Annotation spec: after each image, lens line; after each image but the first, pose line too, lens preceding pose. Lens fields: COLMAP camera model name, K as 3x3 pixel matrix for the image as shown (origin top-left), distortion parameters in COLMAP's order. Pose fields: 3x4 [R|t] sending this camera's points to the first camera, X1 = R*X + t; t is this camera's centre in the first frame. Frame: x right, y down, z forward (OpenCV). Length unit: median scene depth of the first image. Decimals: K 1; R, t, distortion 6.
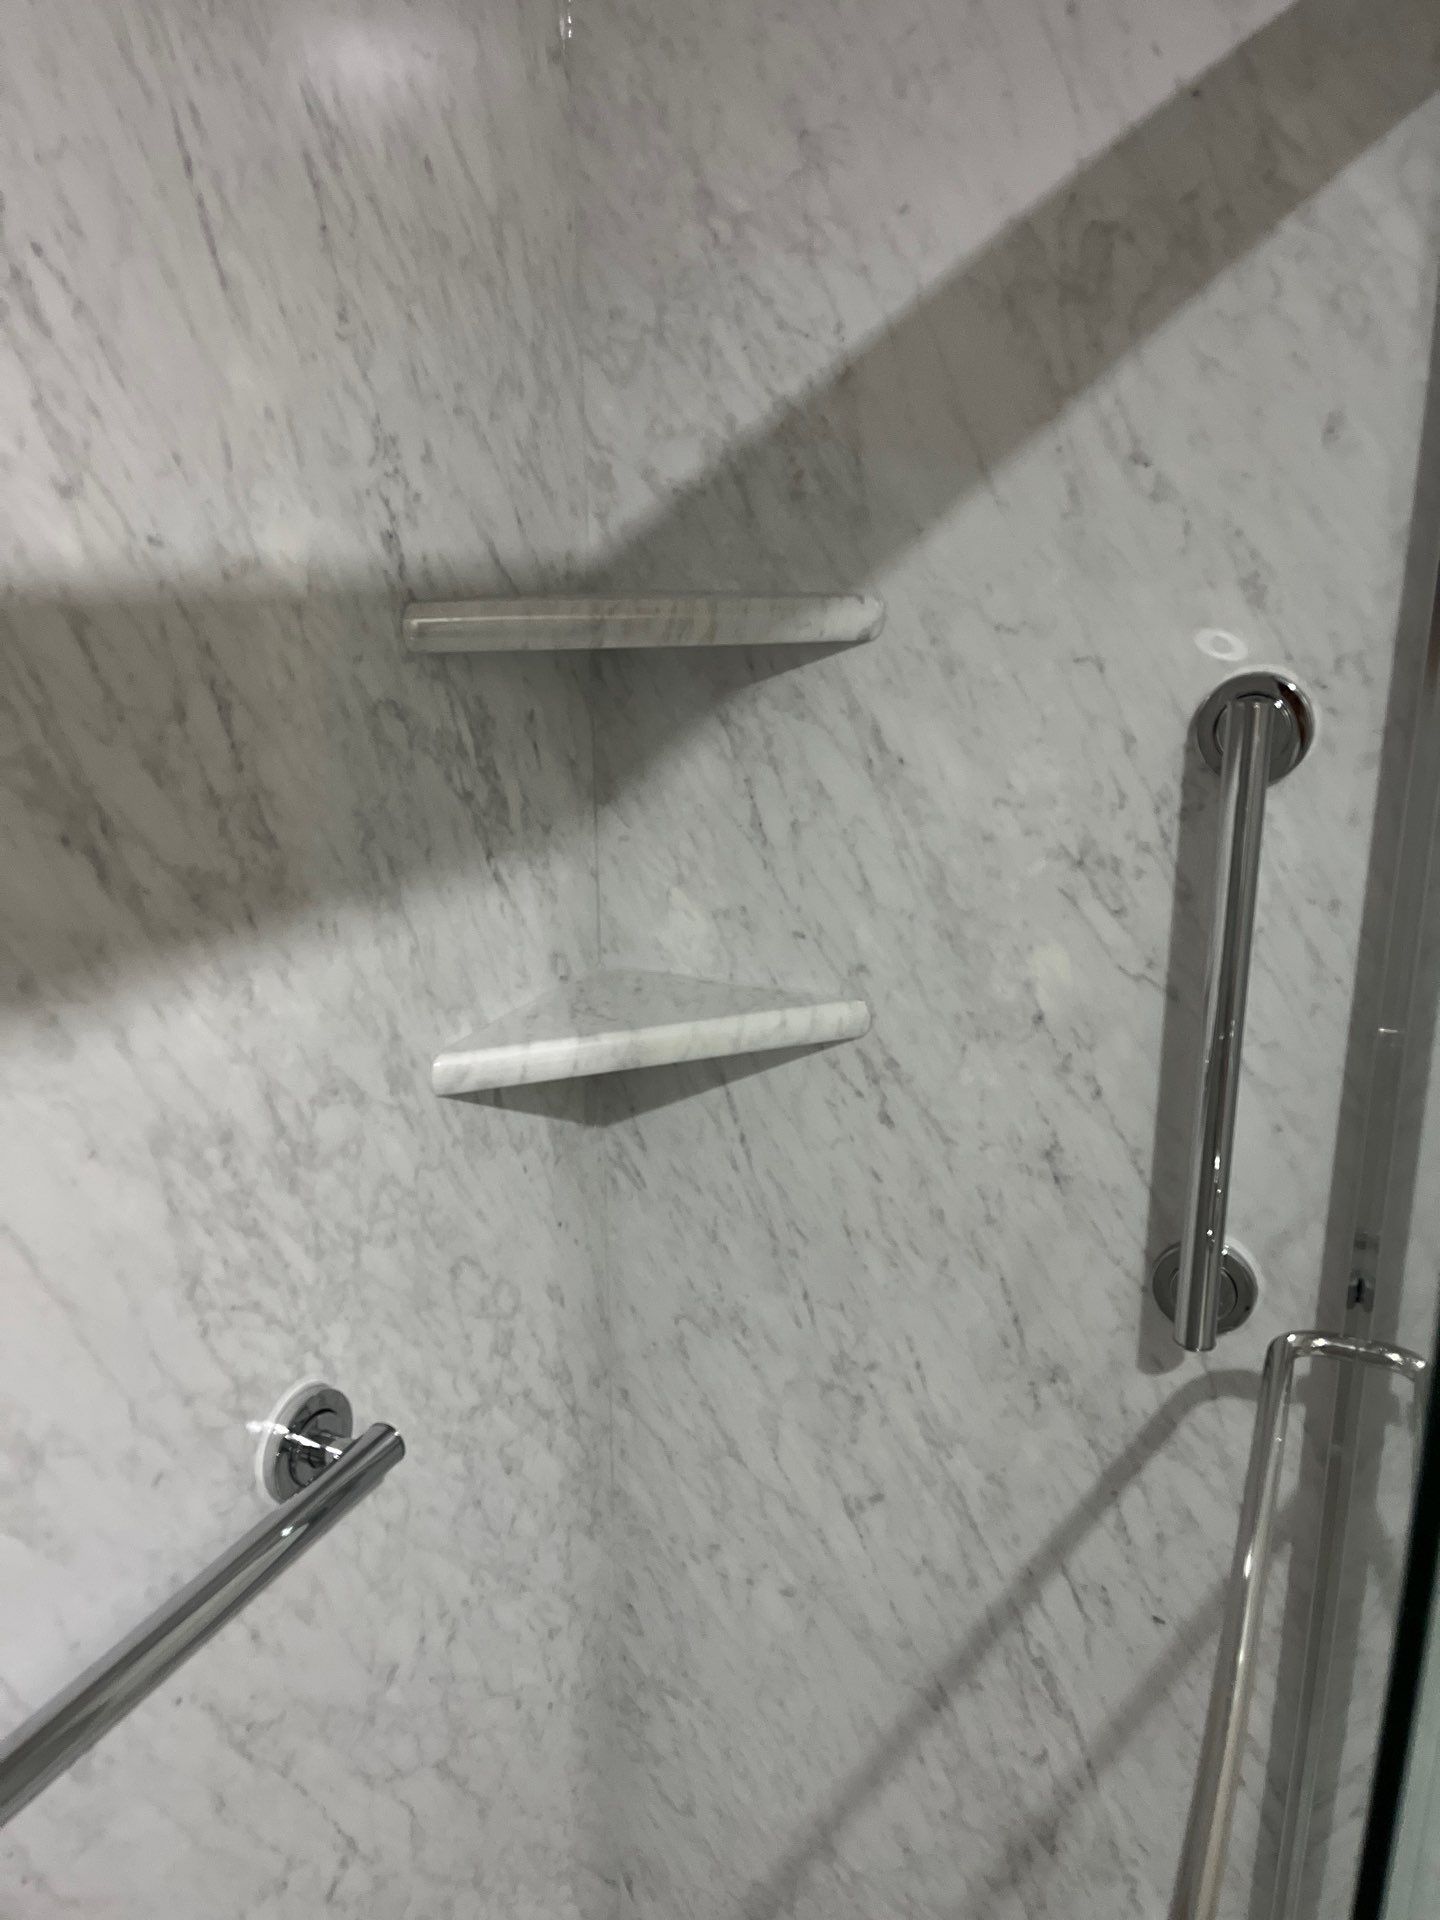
lens RADIAL K [[1455.1, 0, 720.8], [0, 1455.1, 981.0], [0, 0, 1]] dist [0.039942, -0.033481]
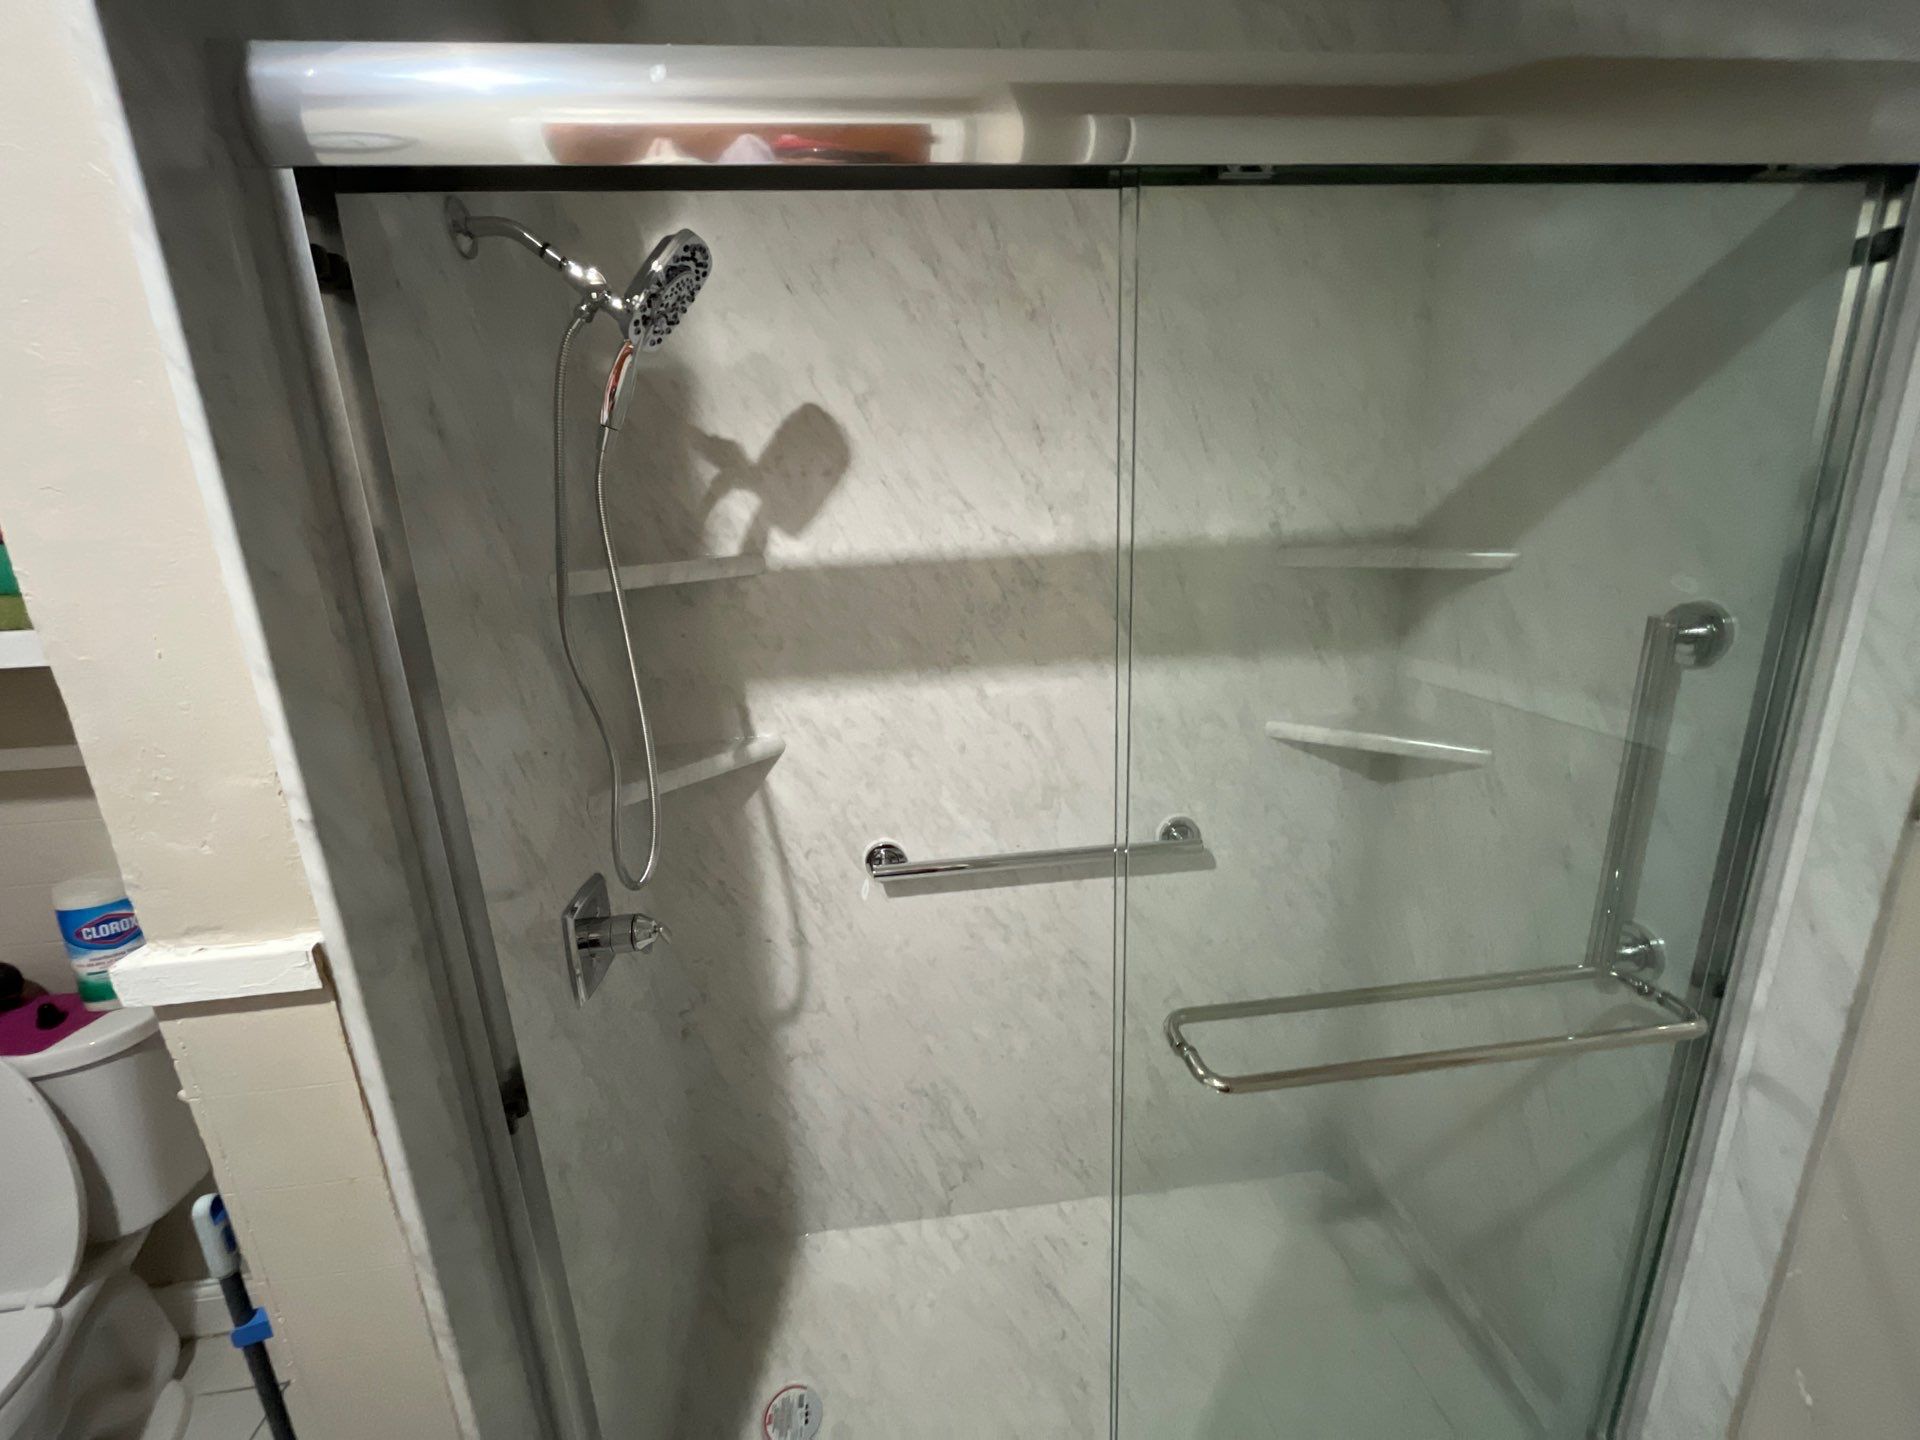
lens RADIAL K [[760.9, 0, 955.1], [0, 760.9, 712.5], [0, 0, 1]] dist [-0.010879, 0.000002]
pose [[0.495428, 0.205764, -0.843927, 0.654206], [-0.200054, 0.972451, 0.119658, -0.012400], [0.845298, 0.109549, 0.522944, -0.176465]]
